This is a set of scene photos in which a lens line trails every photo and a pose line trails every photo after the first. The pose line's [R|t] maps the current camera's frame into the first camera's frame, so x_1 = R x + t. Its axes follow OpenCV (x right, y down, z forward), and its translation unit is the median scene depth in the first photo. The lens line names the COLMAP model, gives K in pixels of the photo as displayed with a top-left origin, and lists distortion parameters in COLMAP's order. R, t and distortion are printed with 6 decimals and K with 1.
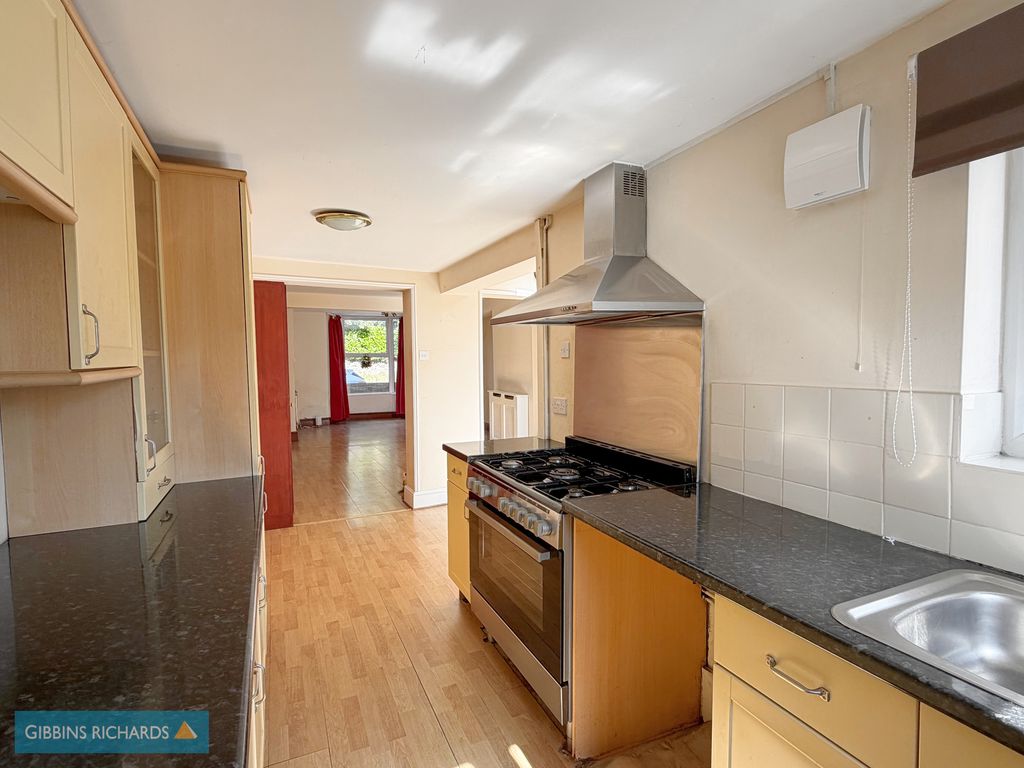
lens RADIAL K [[529.5, 0, 513.3], [0, 529.5, 388.8], [0, 0, 1]] dist [-0.007339, -0.000191]
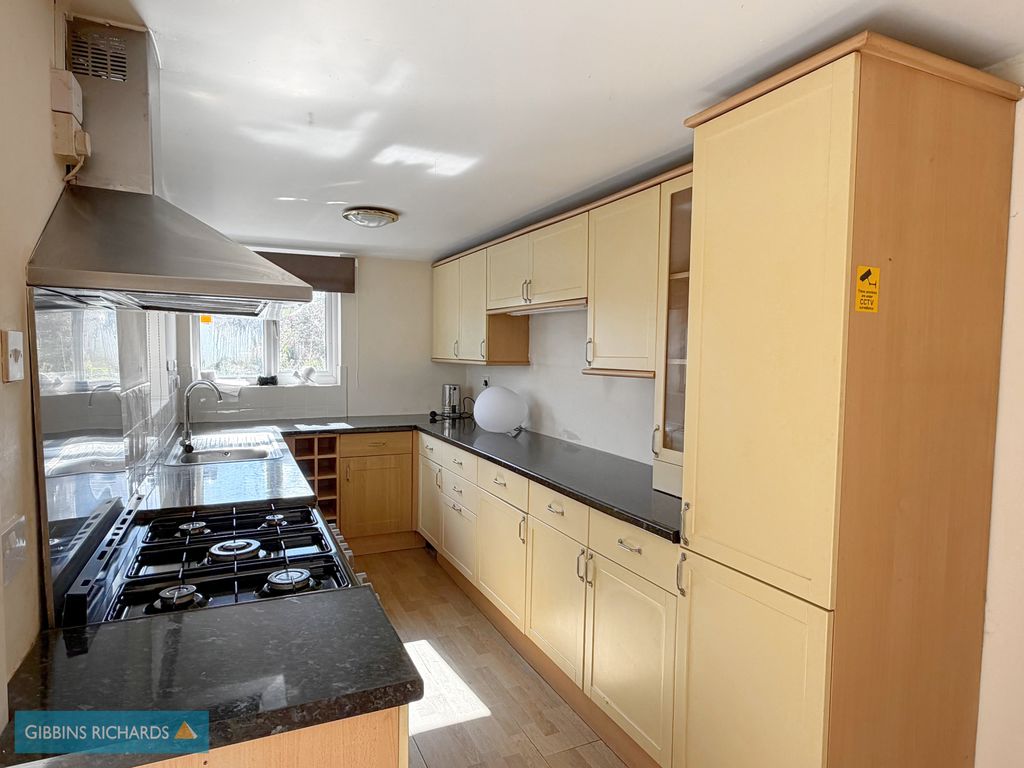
lens RADIAL K [[608.1, 0, 512.3], [0, 608.1, 384.3], [0, 0, 1]] dist [-0.007007, 0.003112]
pose [[-0.999988, -0.000813, -0.004830, -0.339307], [-0.001367, 0.993266, 0.115847, -0.182483], [0.004703, 0.115852, -0.993255, 2.523269]]
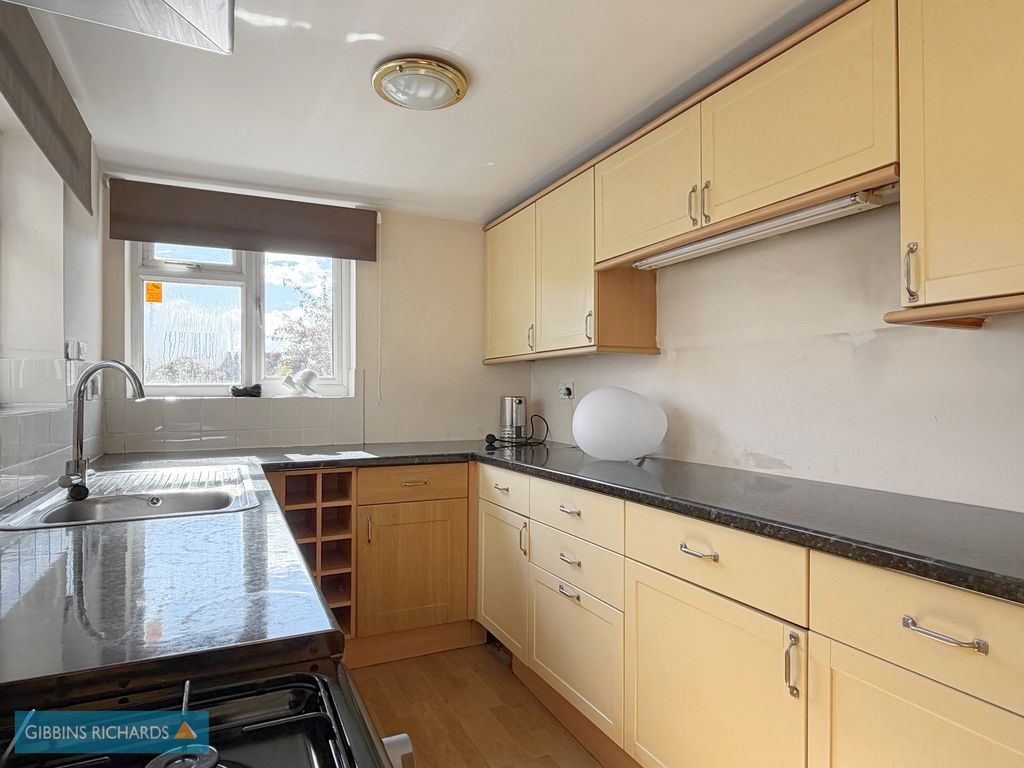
lens RADIAL K [[608.1, 0, 511.9], [0, 608.1, 387.1], [0, 0, 1]] dist [-0.007007, 0.003112]
pose [[-0.999881, 0.010553, -0.011238, -0.009359], [0.009985, 0.998727, 0.049446, 0.042298], [0.011745, 0.049328, -0.998714, 1.572615]]
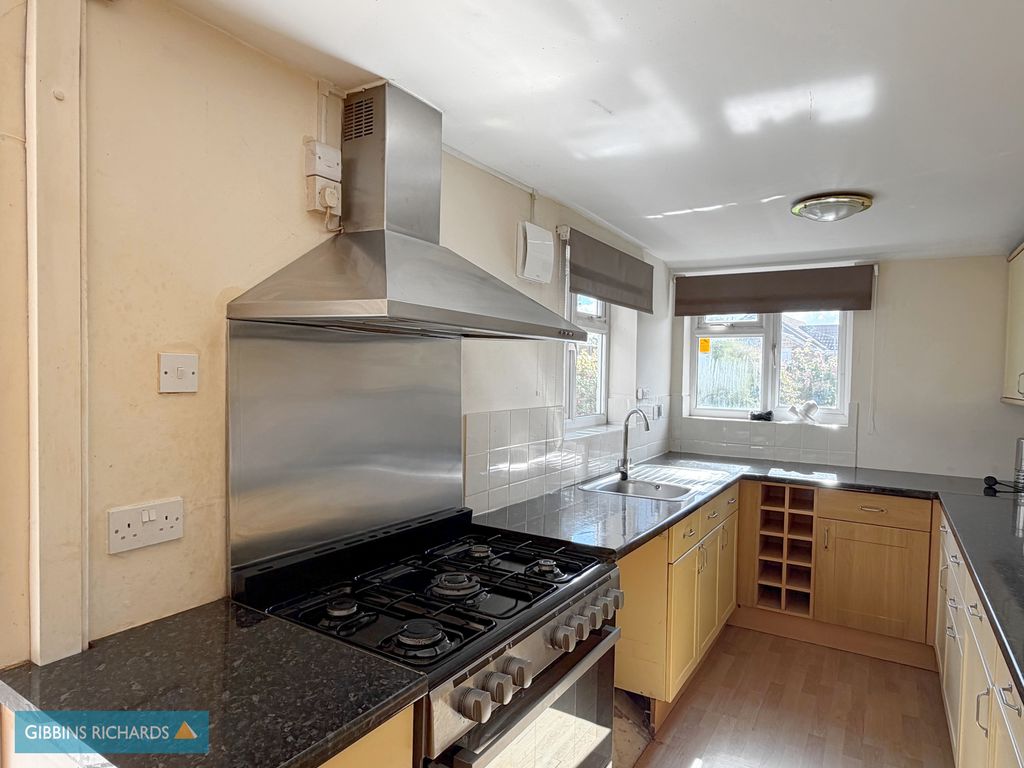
lens RADIAL K [[608.1, 0, 506.4], [0, 608.1, 387.1], [0, 0, 1]] dist [-0.007007, 0.003112]
pose [[-0.548247, -0.023232, 0.835994, -0.757049], [0.031975, 0.998301, 0.048711, -0.143322], [-0.835705, 0.053437, -0.546573, 1.954160]]
